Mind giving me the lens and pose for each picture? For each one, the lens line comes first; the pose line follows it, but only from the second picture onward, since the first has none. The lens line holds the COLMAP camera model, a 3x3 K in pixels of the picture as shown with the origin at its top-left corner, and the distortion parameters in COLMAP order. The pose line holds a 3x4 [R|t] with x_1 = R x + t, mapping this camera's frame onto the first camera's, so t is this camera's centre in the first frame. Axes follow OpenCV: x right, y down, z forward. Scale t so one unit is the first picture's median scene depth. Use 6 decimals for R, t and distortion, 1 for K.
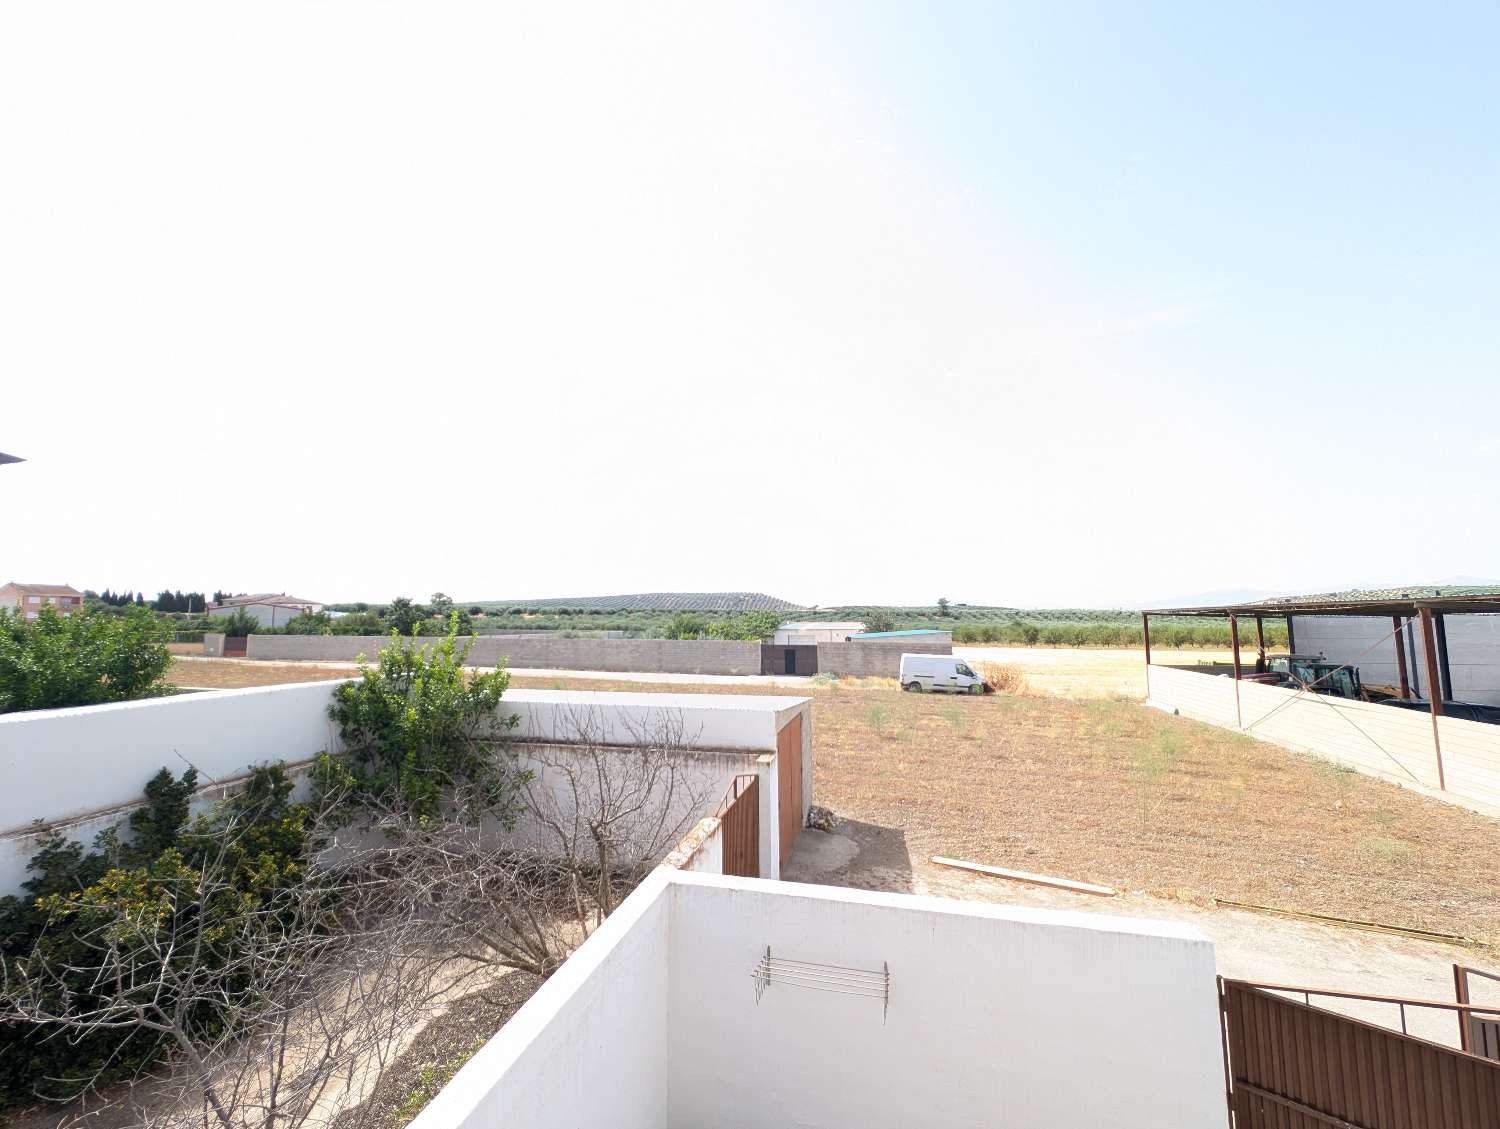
lens RADIAL K [[571.3, 0, 742.9], [0, 571.3, 565.9], [0, 0, 1]] dist [0.001977, -0.000816]
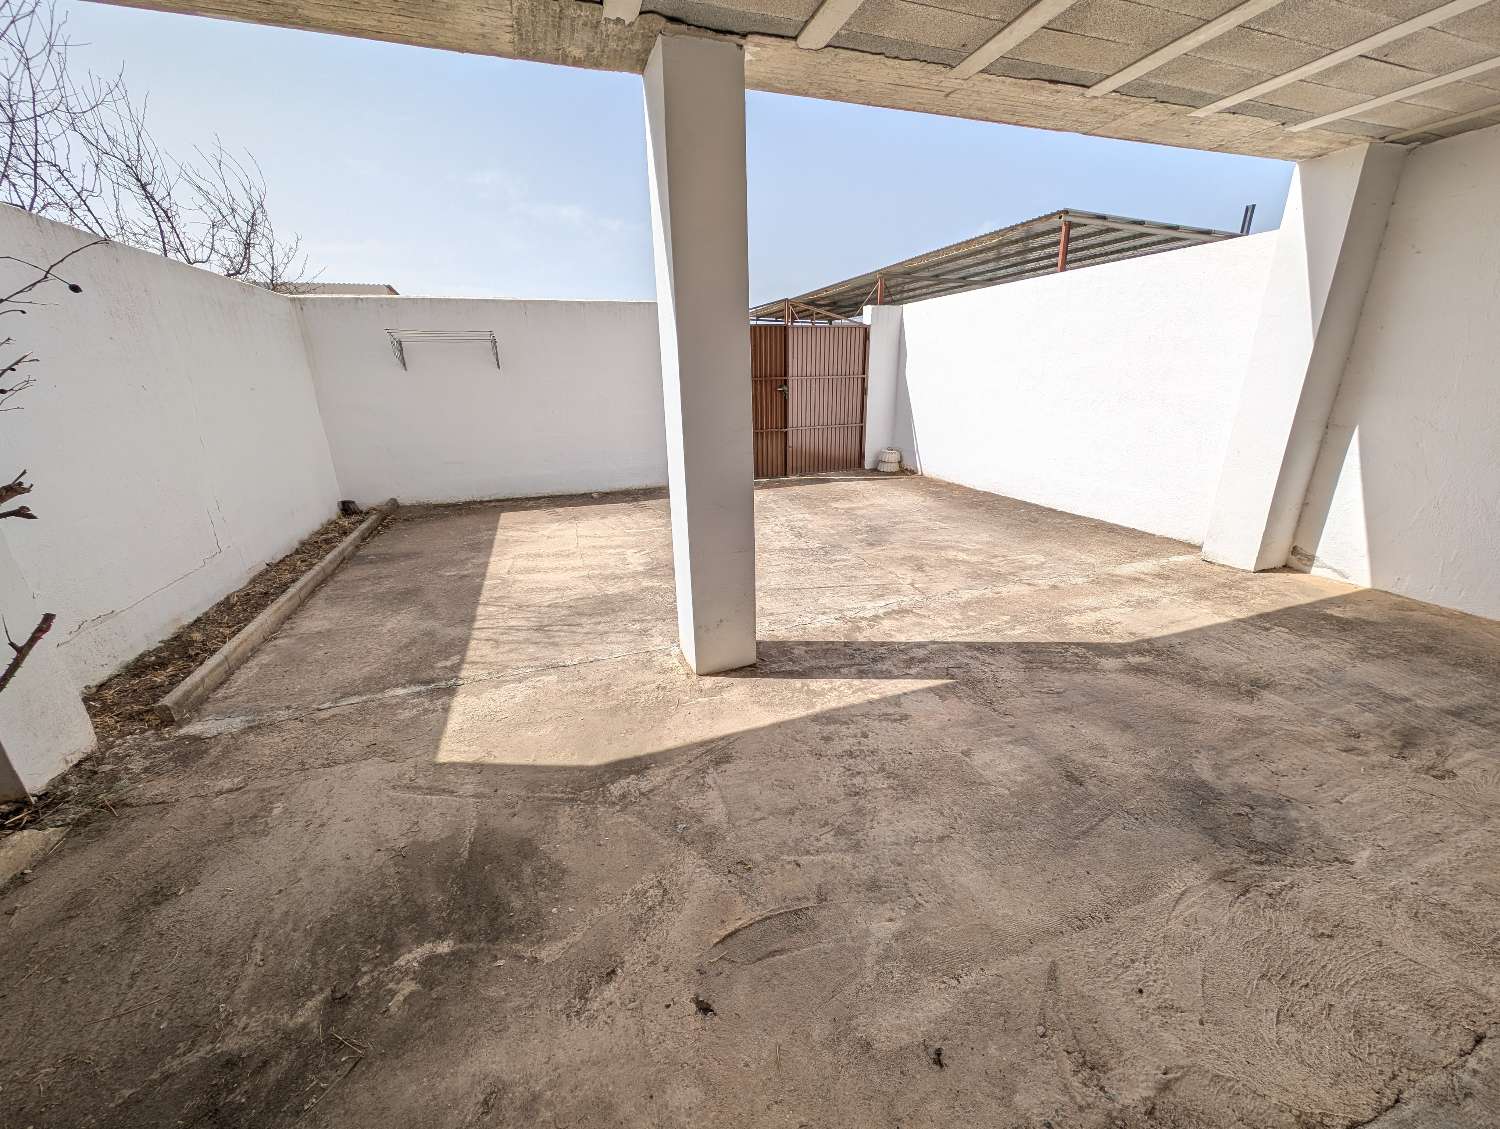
lens RADIAL K [[569.7, 0, 746.4], [0, 569.7, 567.6], [0, 0, 1]] dist [0.014649, -0.005439]
pose [[0.831851, -0.190531, 0.521270, -0.039379], [-0.030175, 0.922310, 0.385270, 0.319127], [-0.554179, -0.336216, 0.761475, -0.312536]]
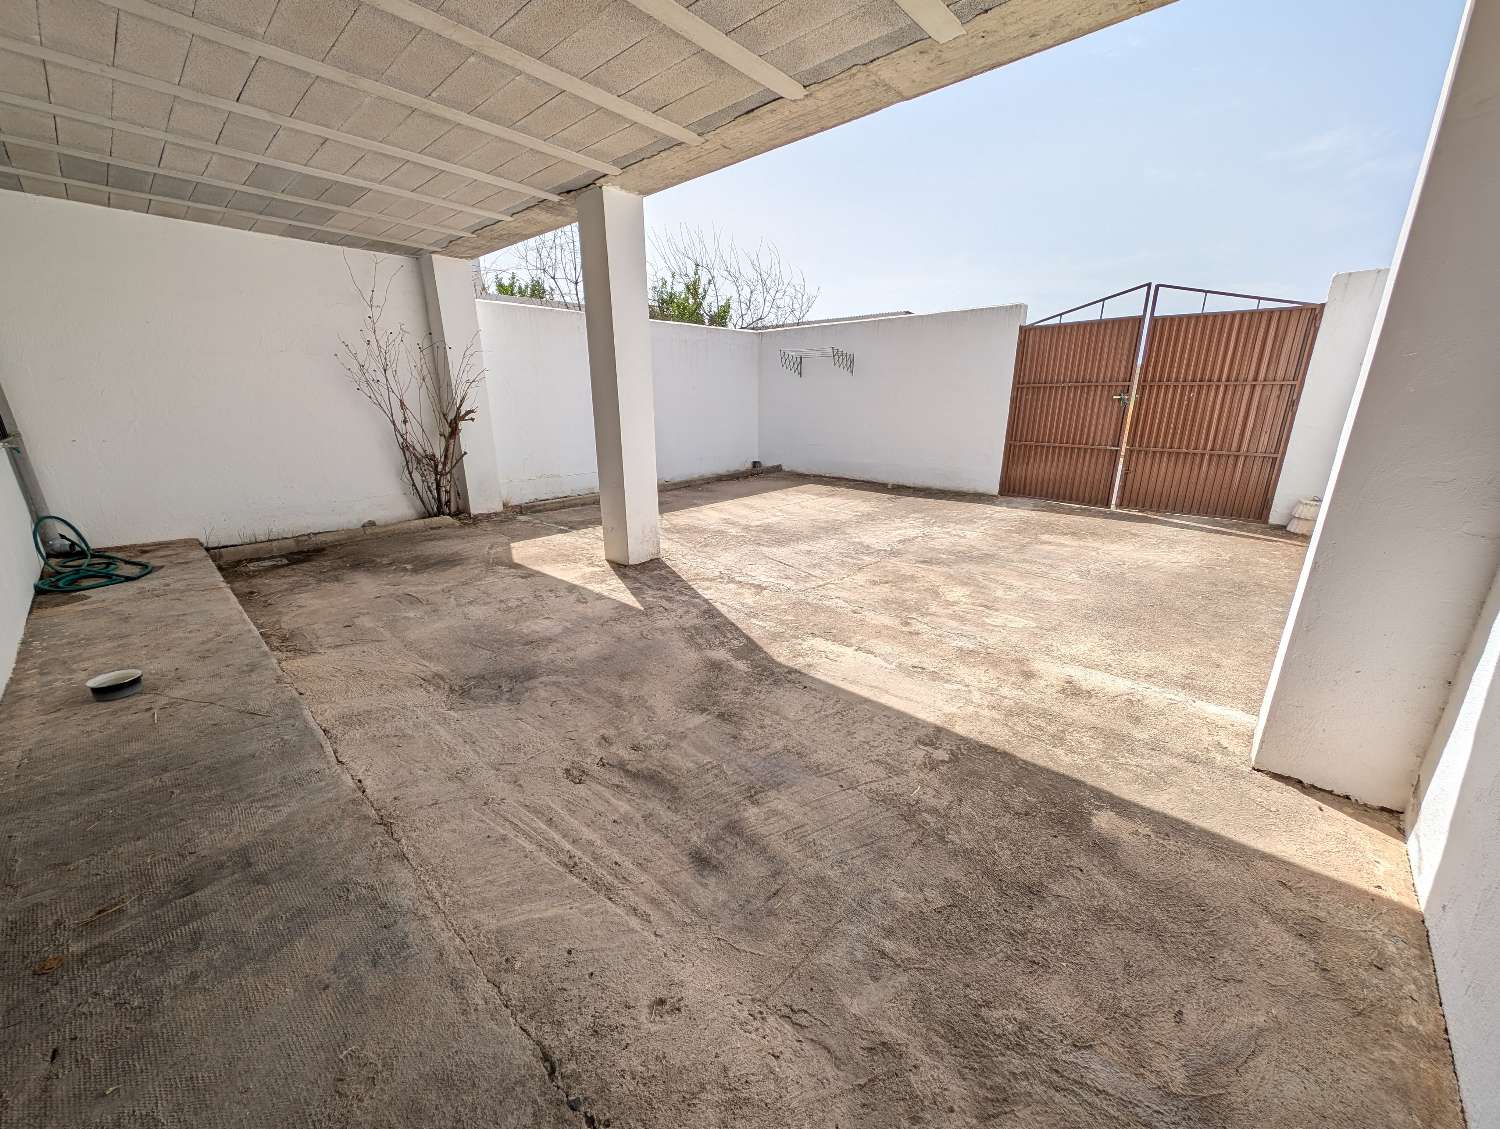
lens RADIAL K [[569.7, 0, 746.4], [0, 569.7, 567.6], [0, 0, 1]] dist [0.014649, -0.005439]
pose [[0.882237, 0.139017, -0.449813, 0.430260], [0.039242, 0.930375, 0.364504, 0.321358], [0.469167, -0.339231, 0.815356, -0.438187]]
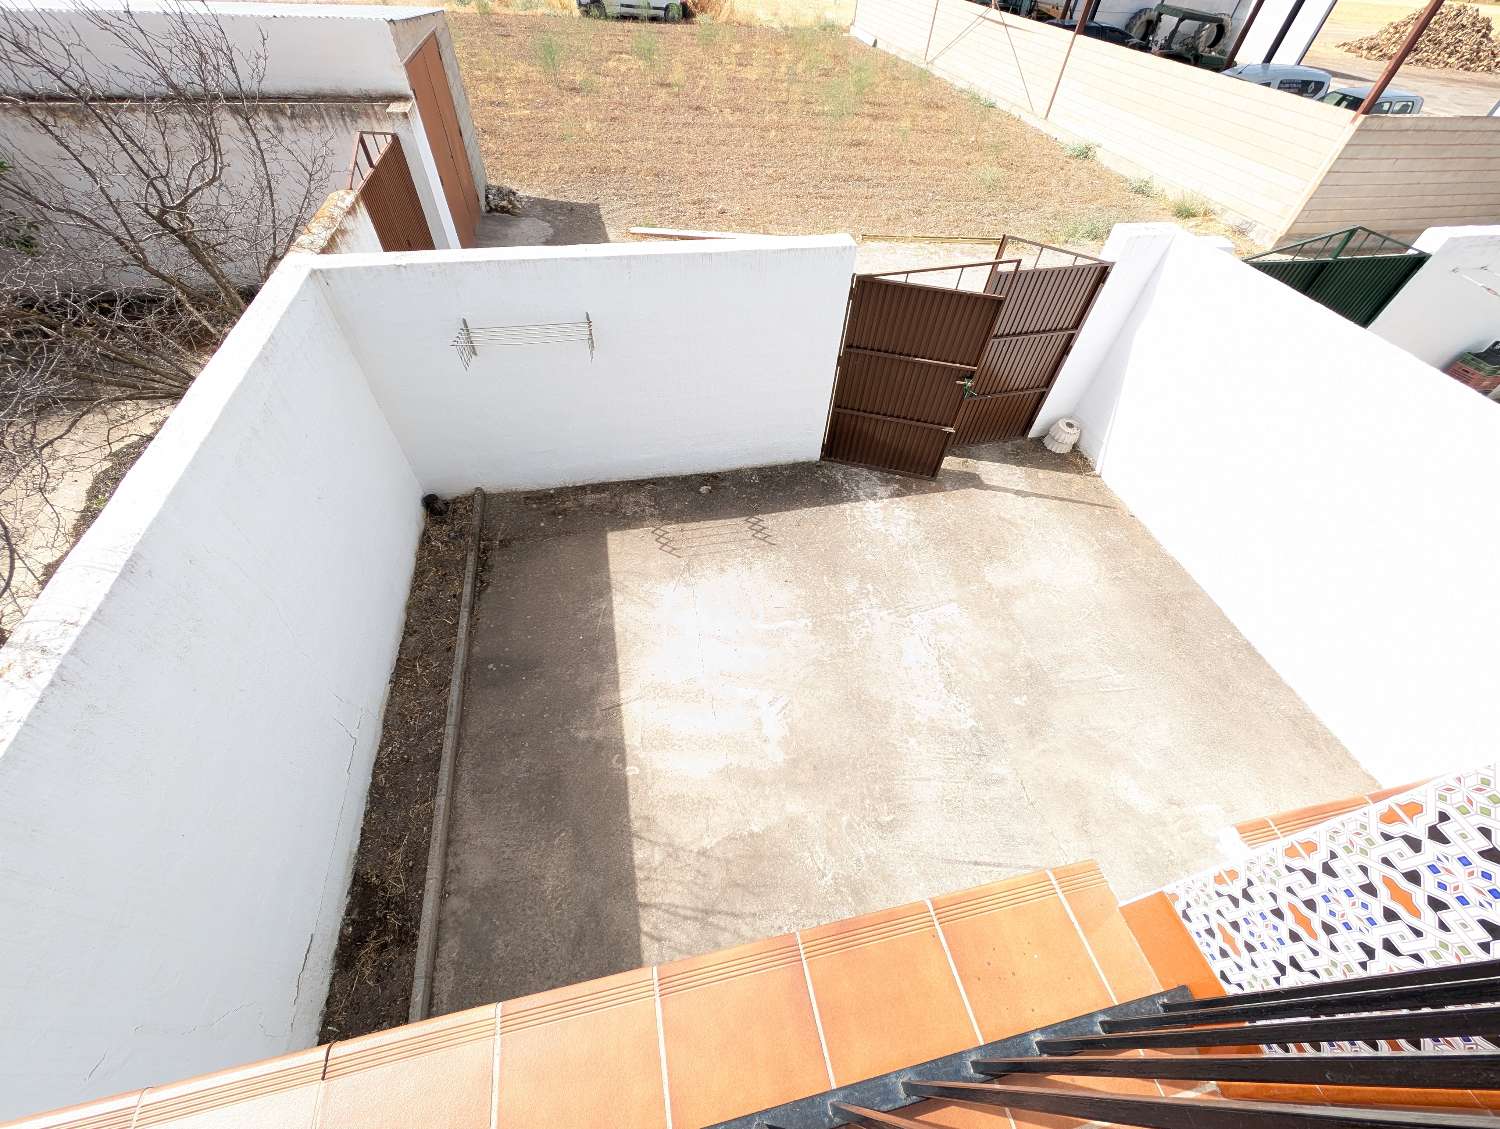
lens RADIAL K [[571.3, 0, 742.9], [0, 571.3, 565.9], [0, 0, 1]] dist [0.001977, -0.000816]
pose [[0.893410, -0.310320, 0.324839, 0.012405], [-0.088050, 0.588101, 0.803980, 0.054068], [-0.440529, -0.746886, 0.498092, 0.011983]]
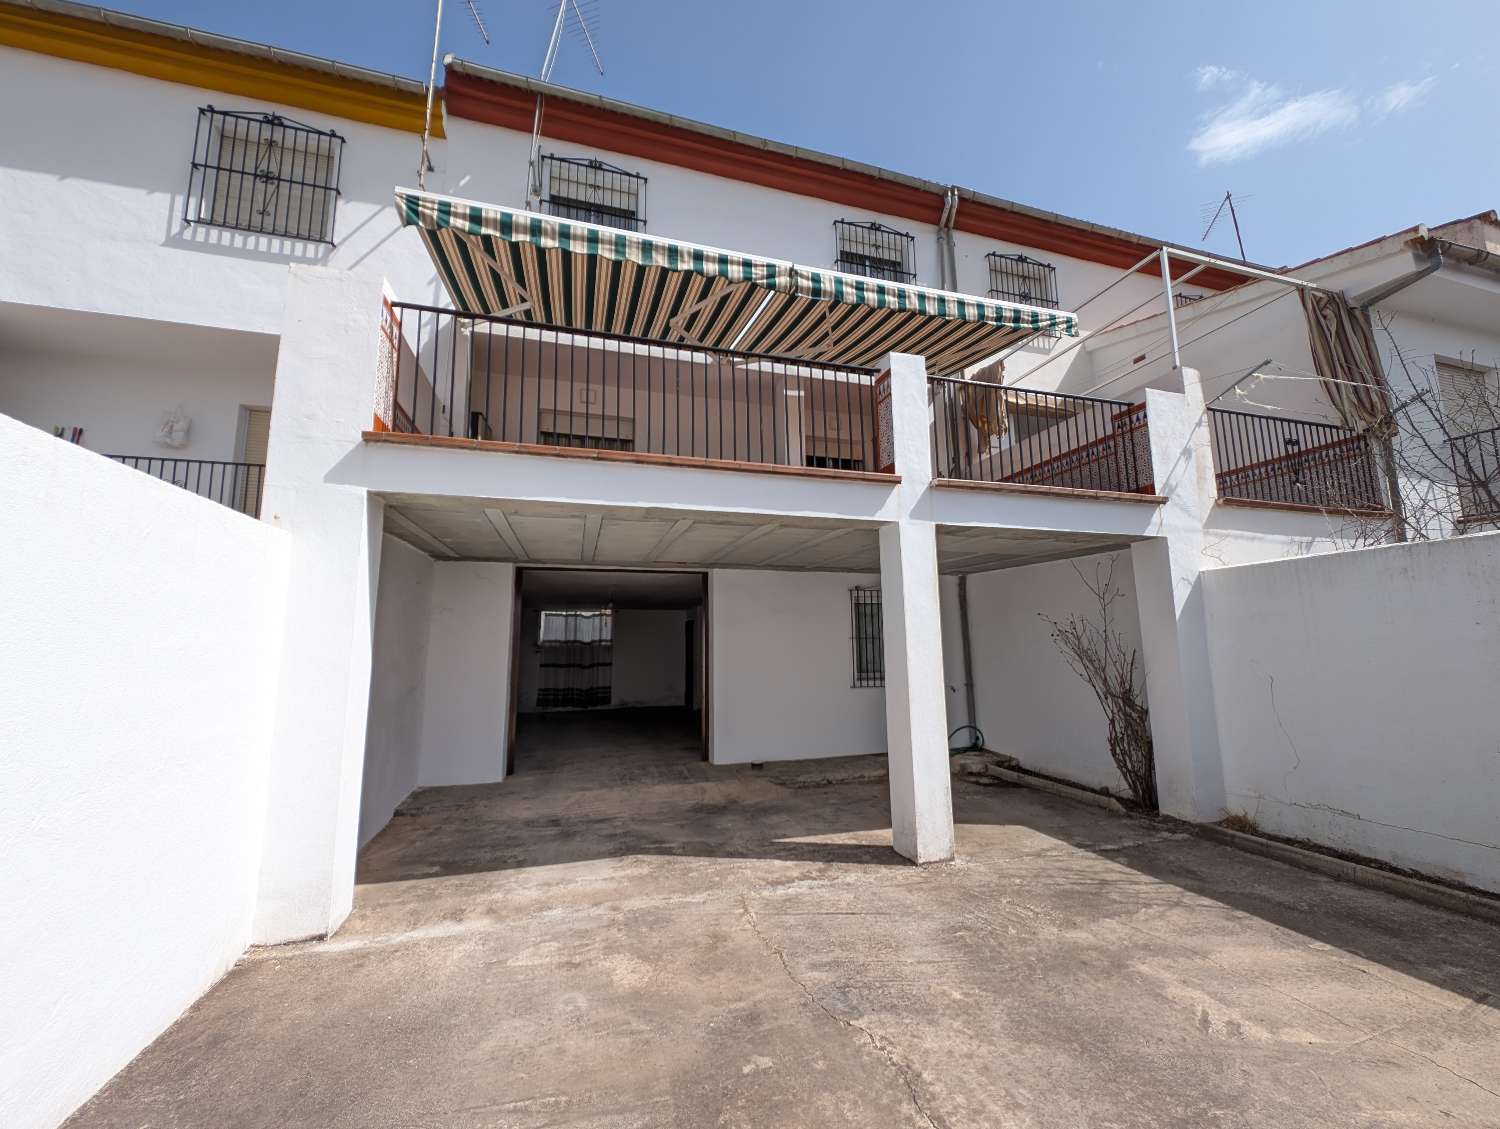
lens RADIAL K [[569.7, 0, 746.4], [0, 569.7, 567.6], [0, 0, 1]] dist [0.014649, -0.005439]
pose [[-0.857320, -0.057554, -0.511556, 0.496340], [0.059469, 0.976005, -0.209471, 0.352403], [0.511337, -0.210005, -0.833326, 0.307484]]
